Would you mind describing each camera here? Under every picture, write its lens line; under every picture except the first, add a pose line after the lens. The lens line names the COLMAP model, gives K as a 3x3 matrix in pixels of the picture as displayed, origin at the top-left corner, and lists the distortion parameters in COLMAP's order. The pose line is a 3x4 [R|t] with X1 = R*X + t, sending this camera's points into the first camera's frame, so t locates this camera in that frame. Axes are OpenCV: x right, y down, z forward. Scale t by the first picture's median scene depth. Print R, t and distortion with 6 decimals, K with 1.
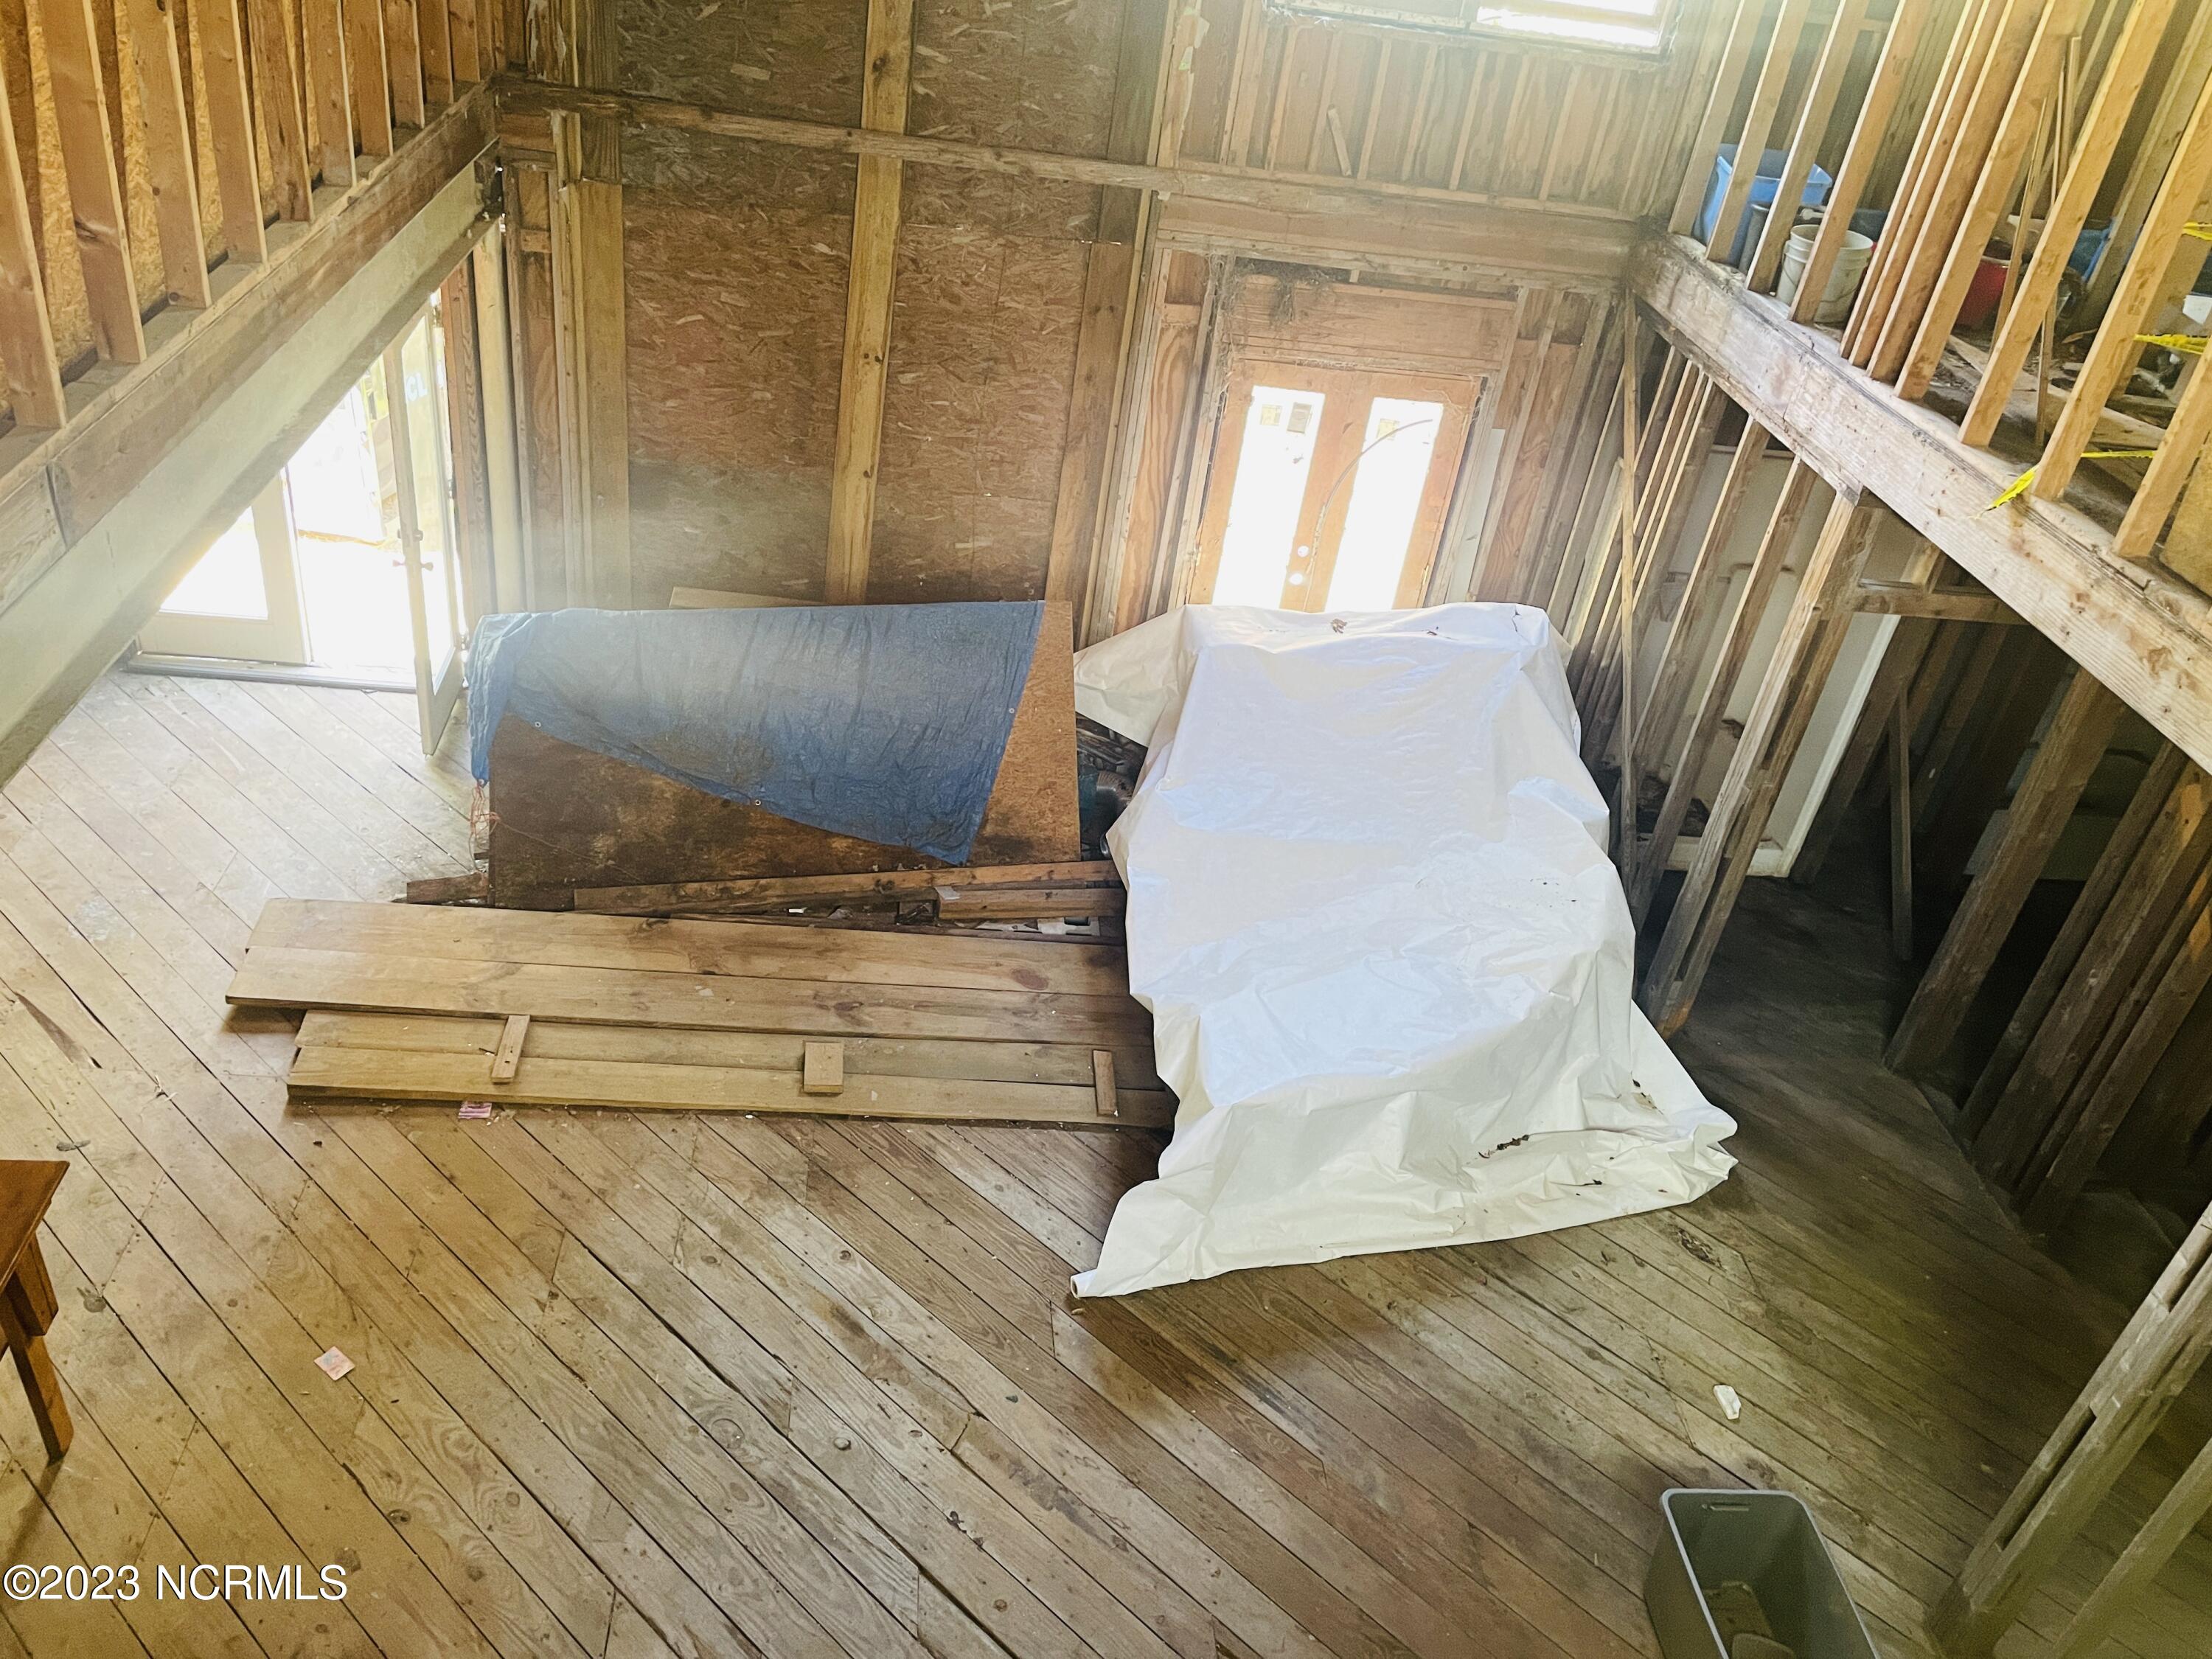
lens RADIAL K [[1664.6, 0, 1079.9], [0, 1664.6, 820.3], [0, 0, 1]] dist [0.082552, -0.102133]
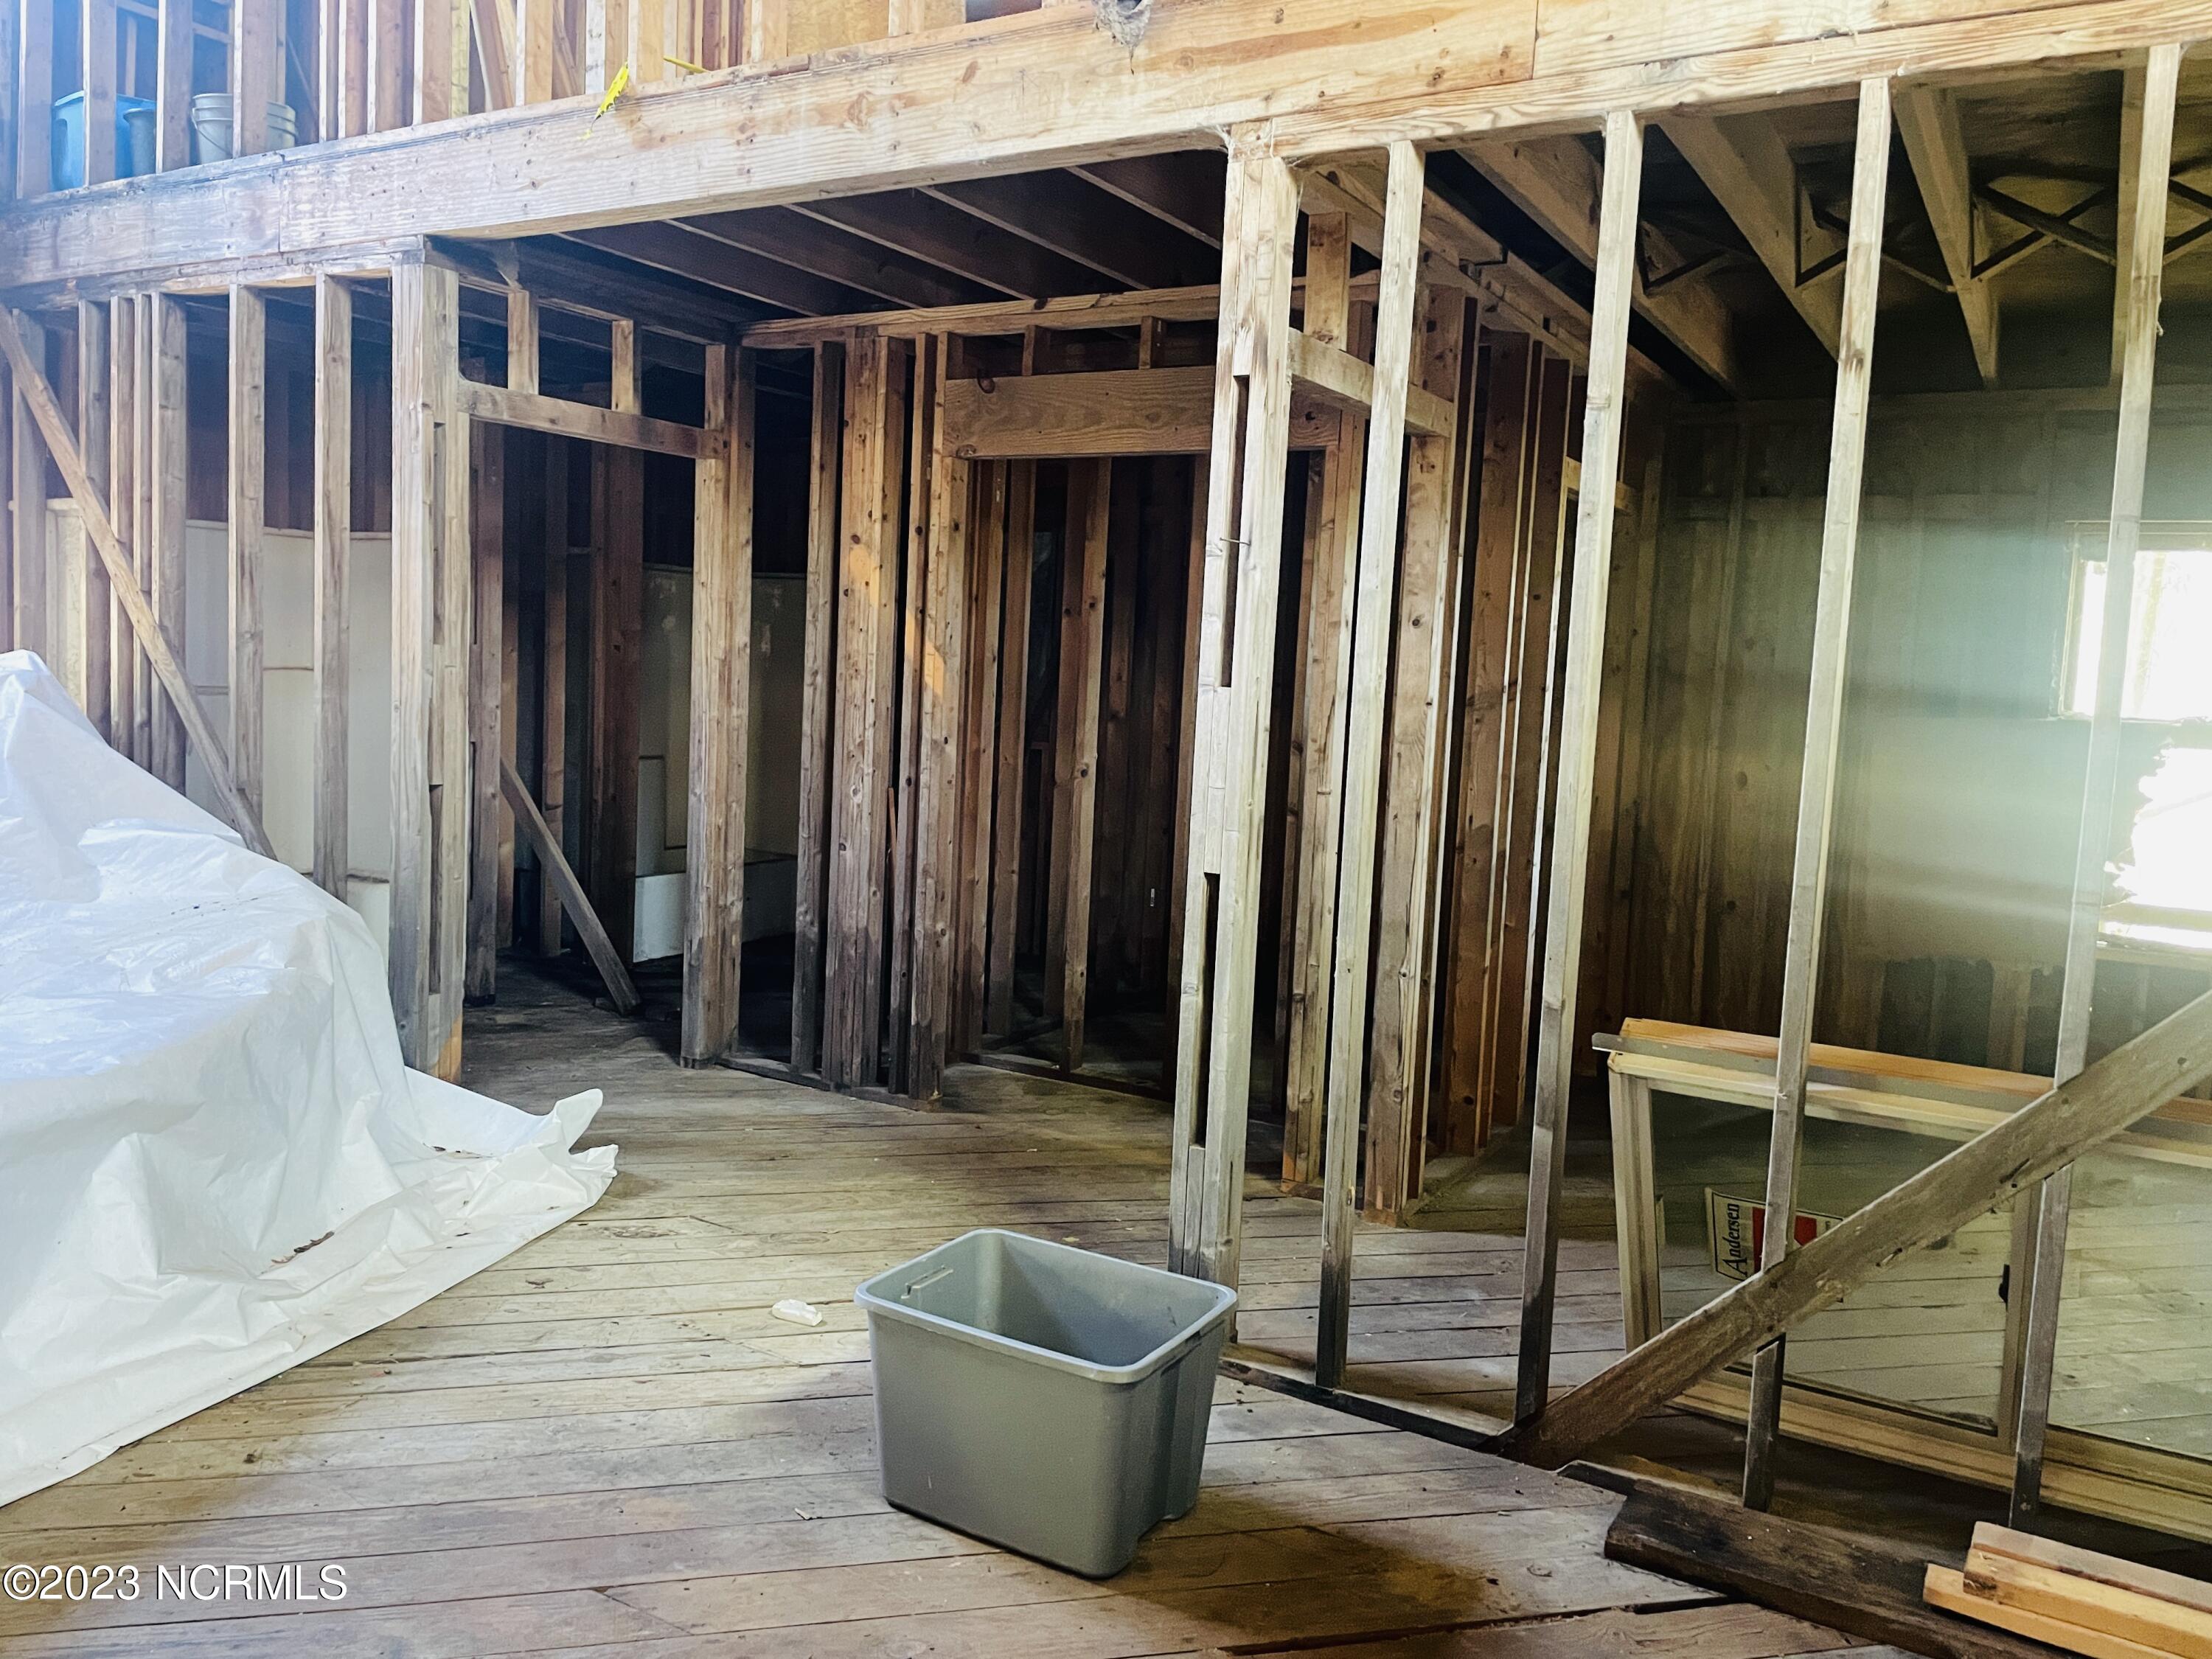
lens RADIAL K [[1664.6, 0, 1079.9], [0, 1664.6, 820.3], [0, 0, 1]] dist [0.082552, -0.102133]
pose [[0.577340, -0.166844, 0.799276, -0.052949], [0.463469, 0.872880, -0.152569, 0.304983], [-0.672216, 0.458523, 0.581276, 0.412556]]
